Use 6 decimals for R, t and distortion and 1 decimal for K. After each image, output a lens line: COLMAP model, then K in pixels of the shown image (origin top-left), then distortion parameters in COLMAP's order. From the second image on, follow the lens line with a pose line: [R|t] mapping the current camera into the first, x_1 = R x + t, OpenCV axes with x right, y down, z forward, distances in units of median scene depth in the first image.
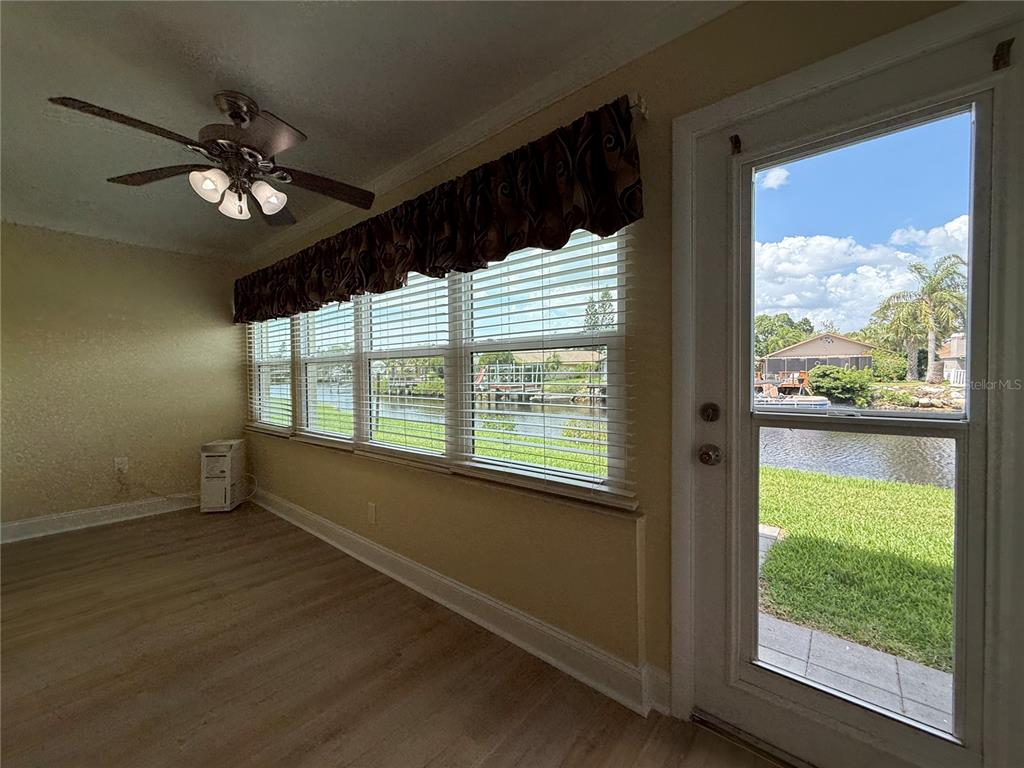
lens RADIAL K [[404.6, 0, 507.8], [0, 404.6, 383.7], [0, 0, 1]] dist [0.000044, 0.000207]
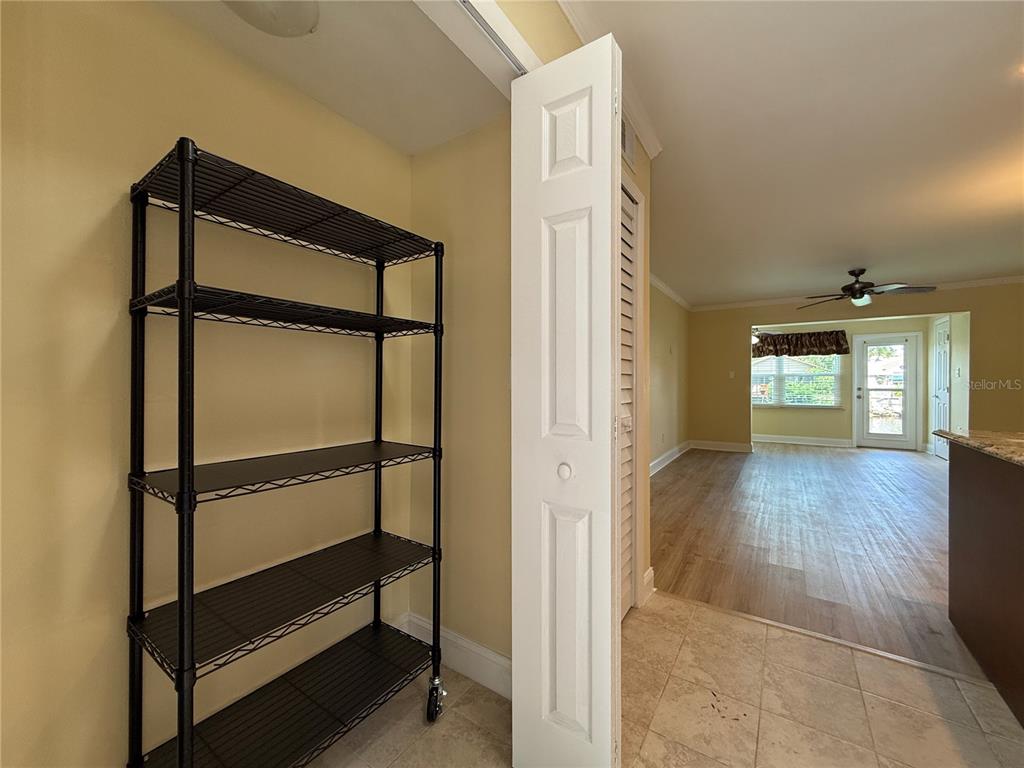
lens RADIAL K [[408.9, 0, 508.3], [0, 408.9, 383.4], [0, 0, 1]] dist [-0.000569, 0.000655]
pose [[0.992977, 0.010717, 0.117819, -3.310008], [-0.007403, 0.999565, -0.028532, 0.128550], [-0.118074, 0.027459, 0.992625, -2.665812]]
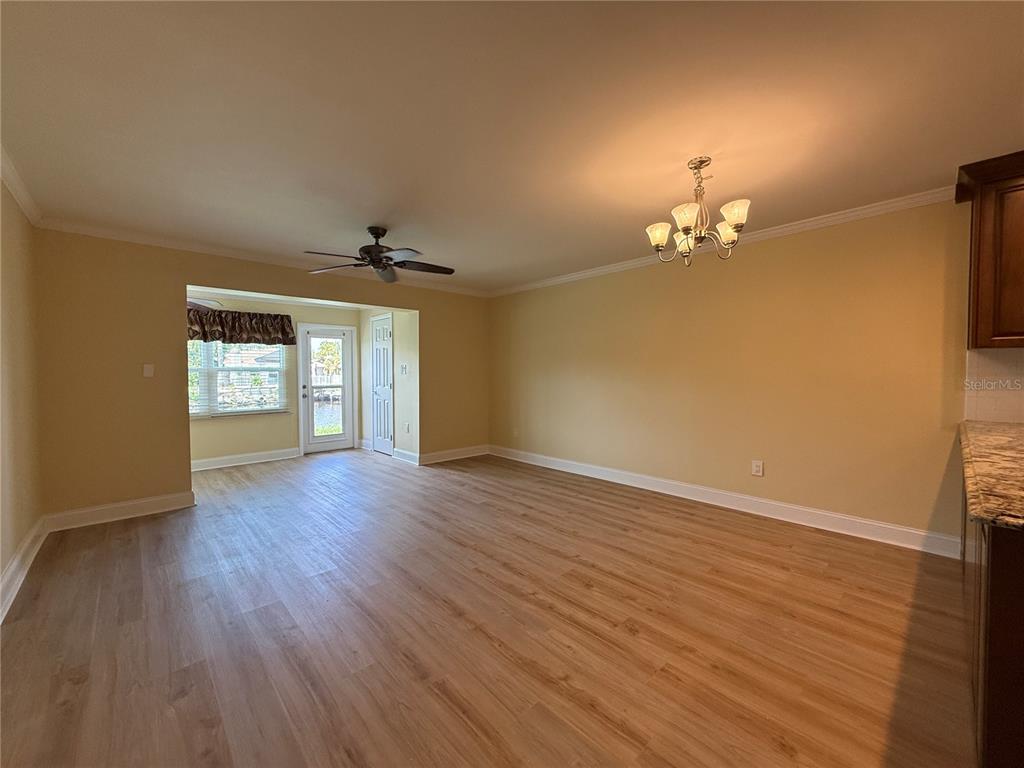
lens RADIAL K [[408.9, 0, 508.3], [0, 408.9, 383.4], [0, 0, 1]] dist [-0.000569, 0.000655]
pose [[0.115760, -0.016773, 0.993136, -2.663387], [0.031652, 0.999412, 0.013189, 0.030506], [-0.992773, 0.029908, 0.116222, -1.276285]]
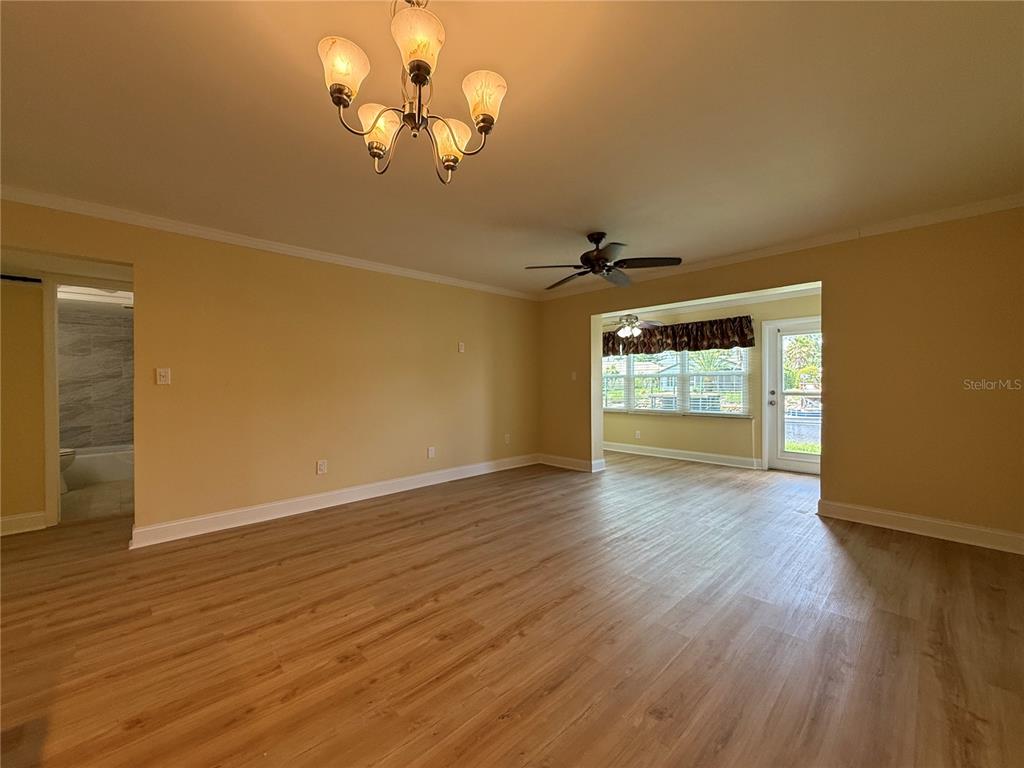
lens RADIAL K [[408.9, 0, 508.3], [0, 408.9, 383.4], [0, 0, 1]] dist [-0.000569, 0.000655]
pose [[0.994215, 0.004991, -0.107296, -1.174117], [-0.007791, 0.999640, -0.025694, 0.072349], [0.107129, 0.026381, 0.993895, -2.330376]]
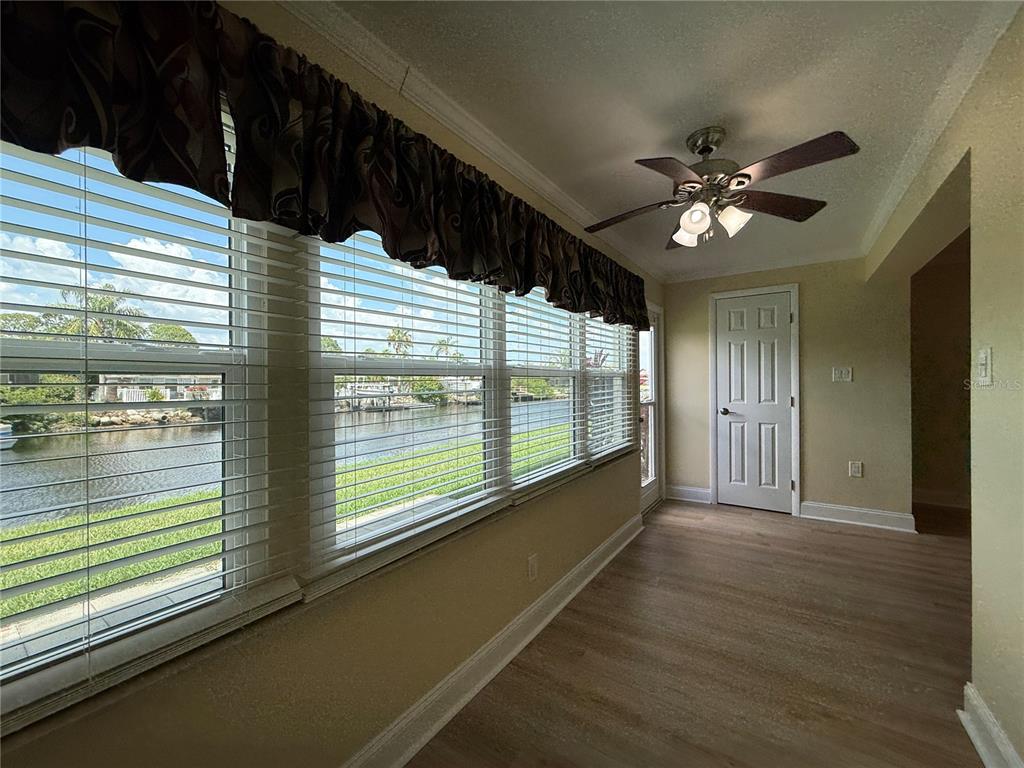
lens RADIAL K [[408.9, 0, 508.3], [0, 408.9, 383.4], [0, 0, 1]] dist [-0.000569, 0.000655]
pose [[-0.086598, 0.010731, 0.996186, -1.176171], [0.036933, 0.999289, -0.007554, -0.043125], [-0.995558, 0.036138, -0.086933, 1.136648]]
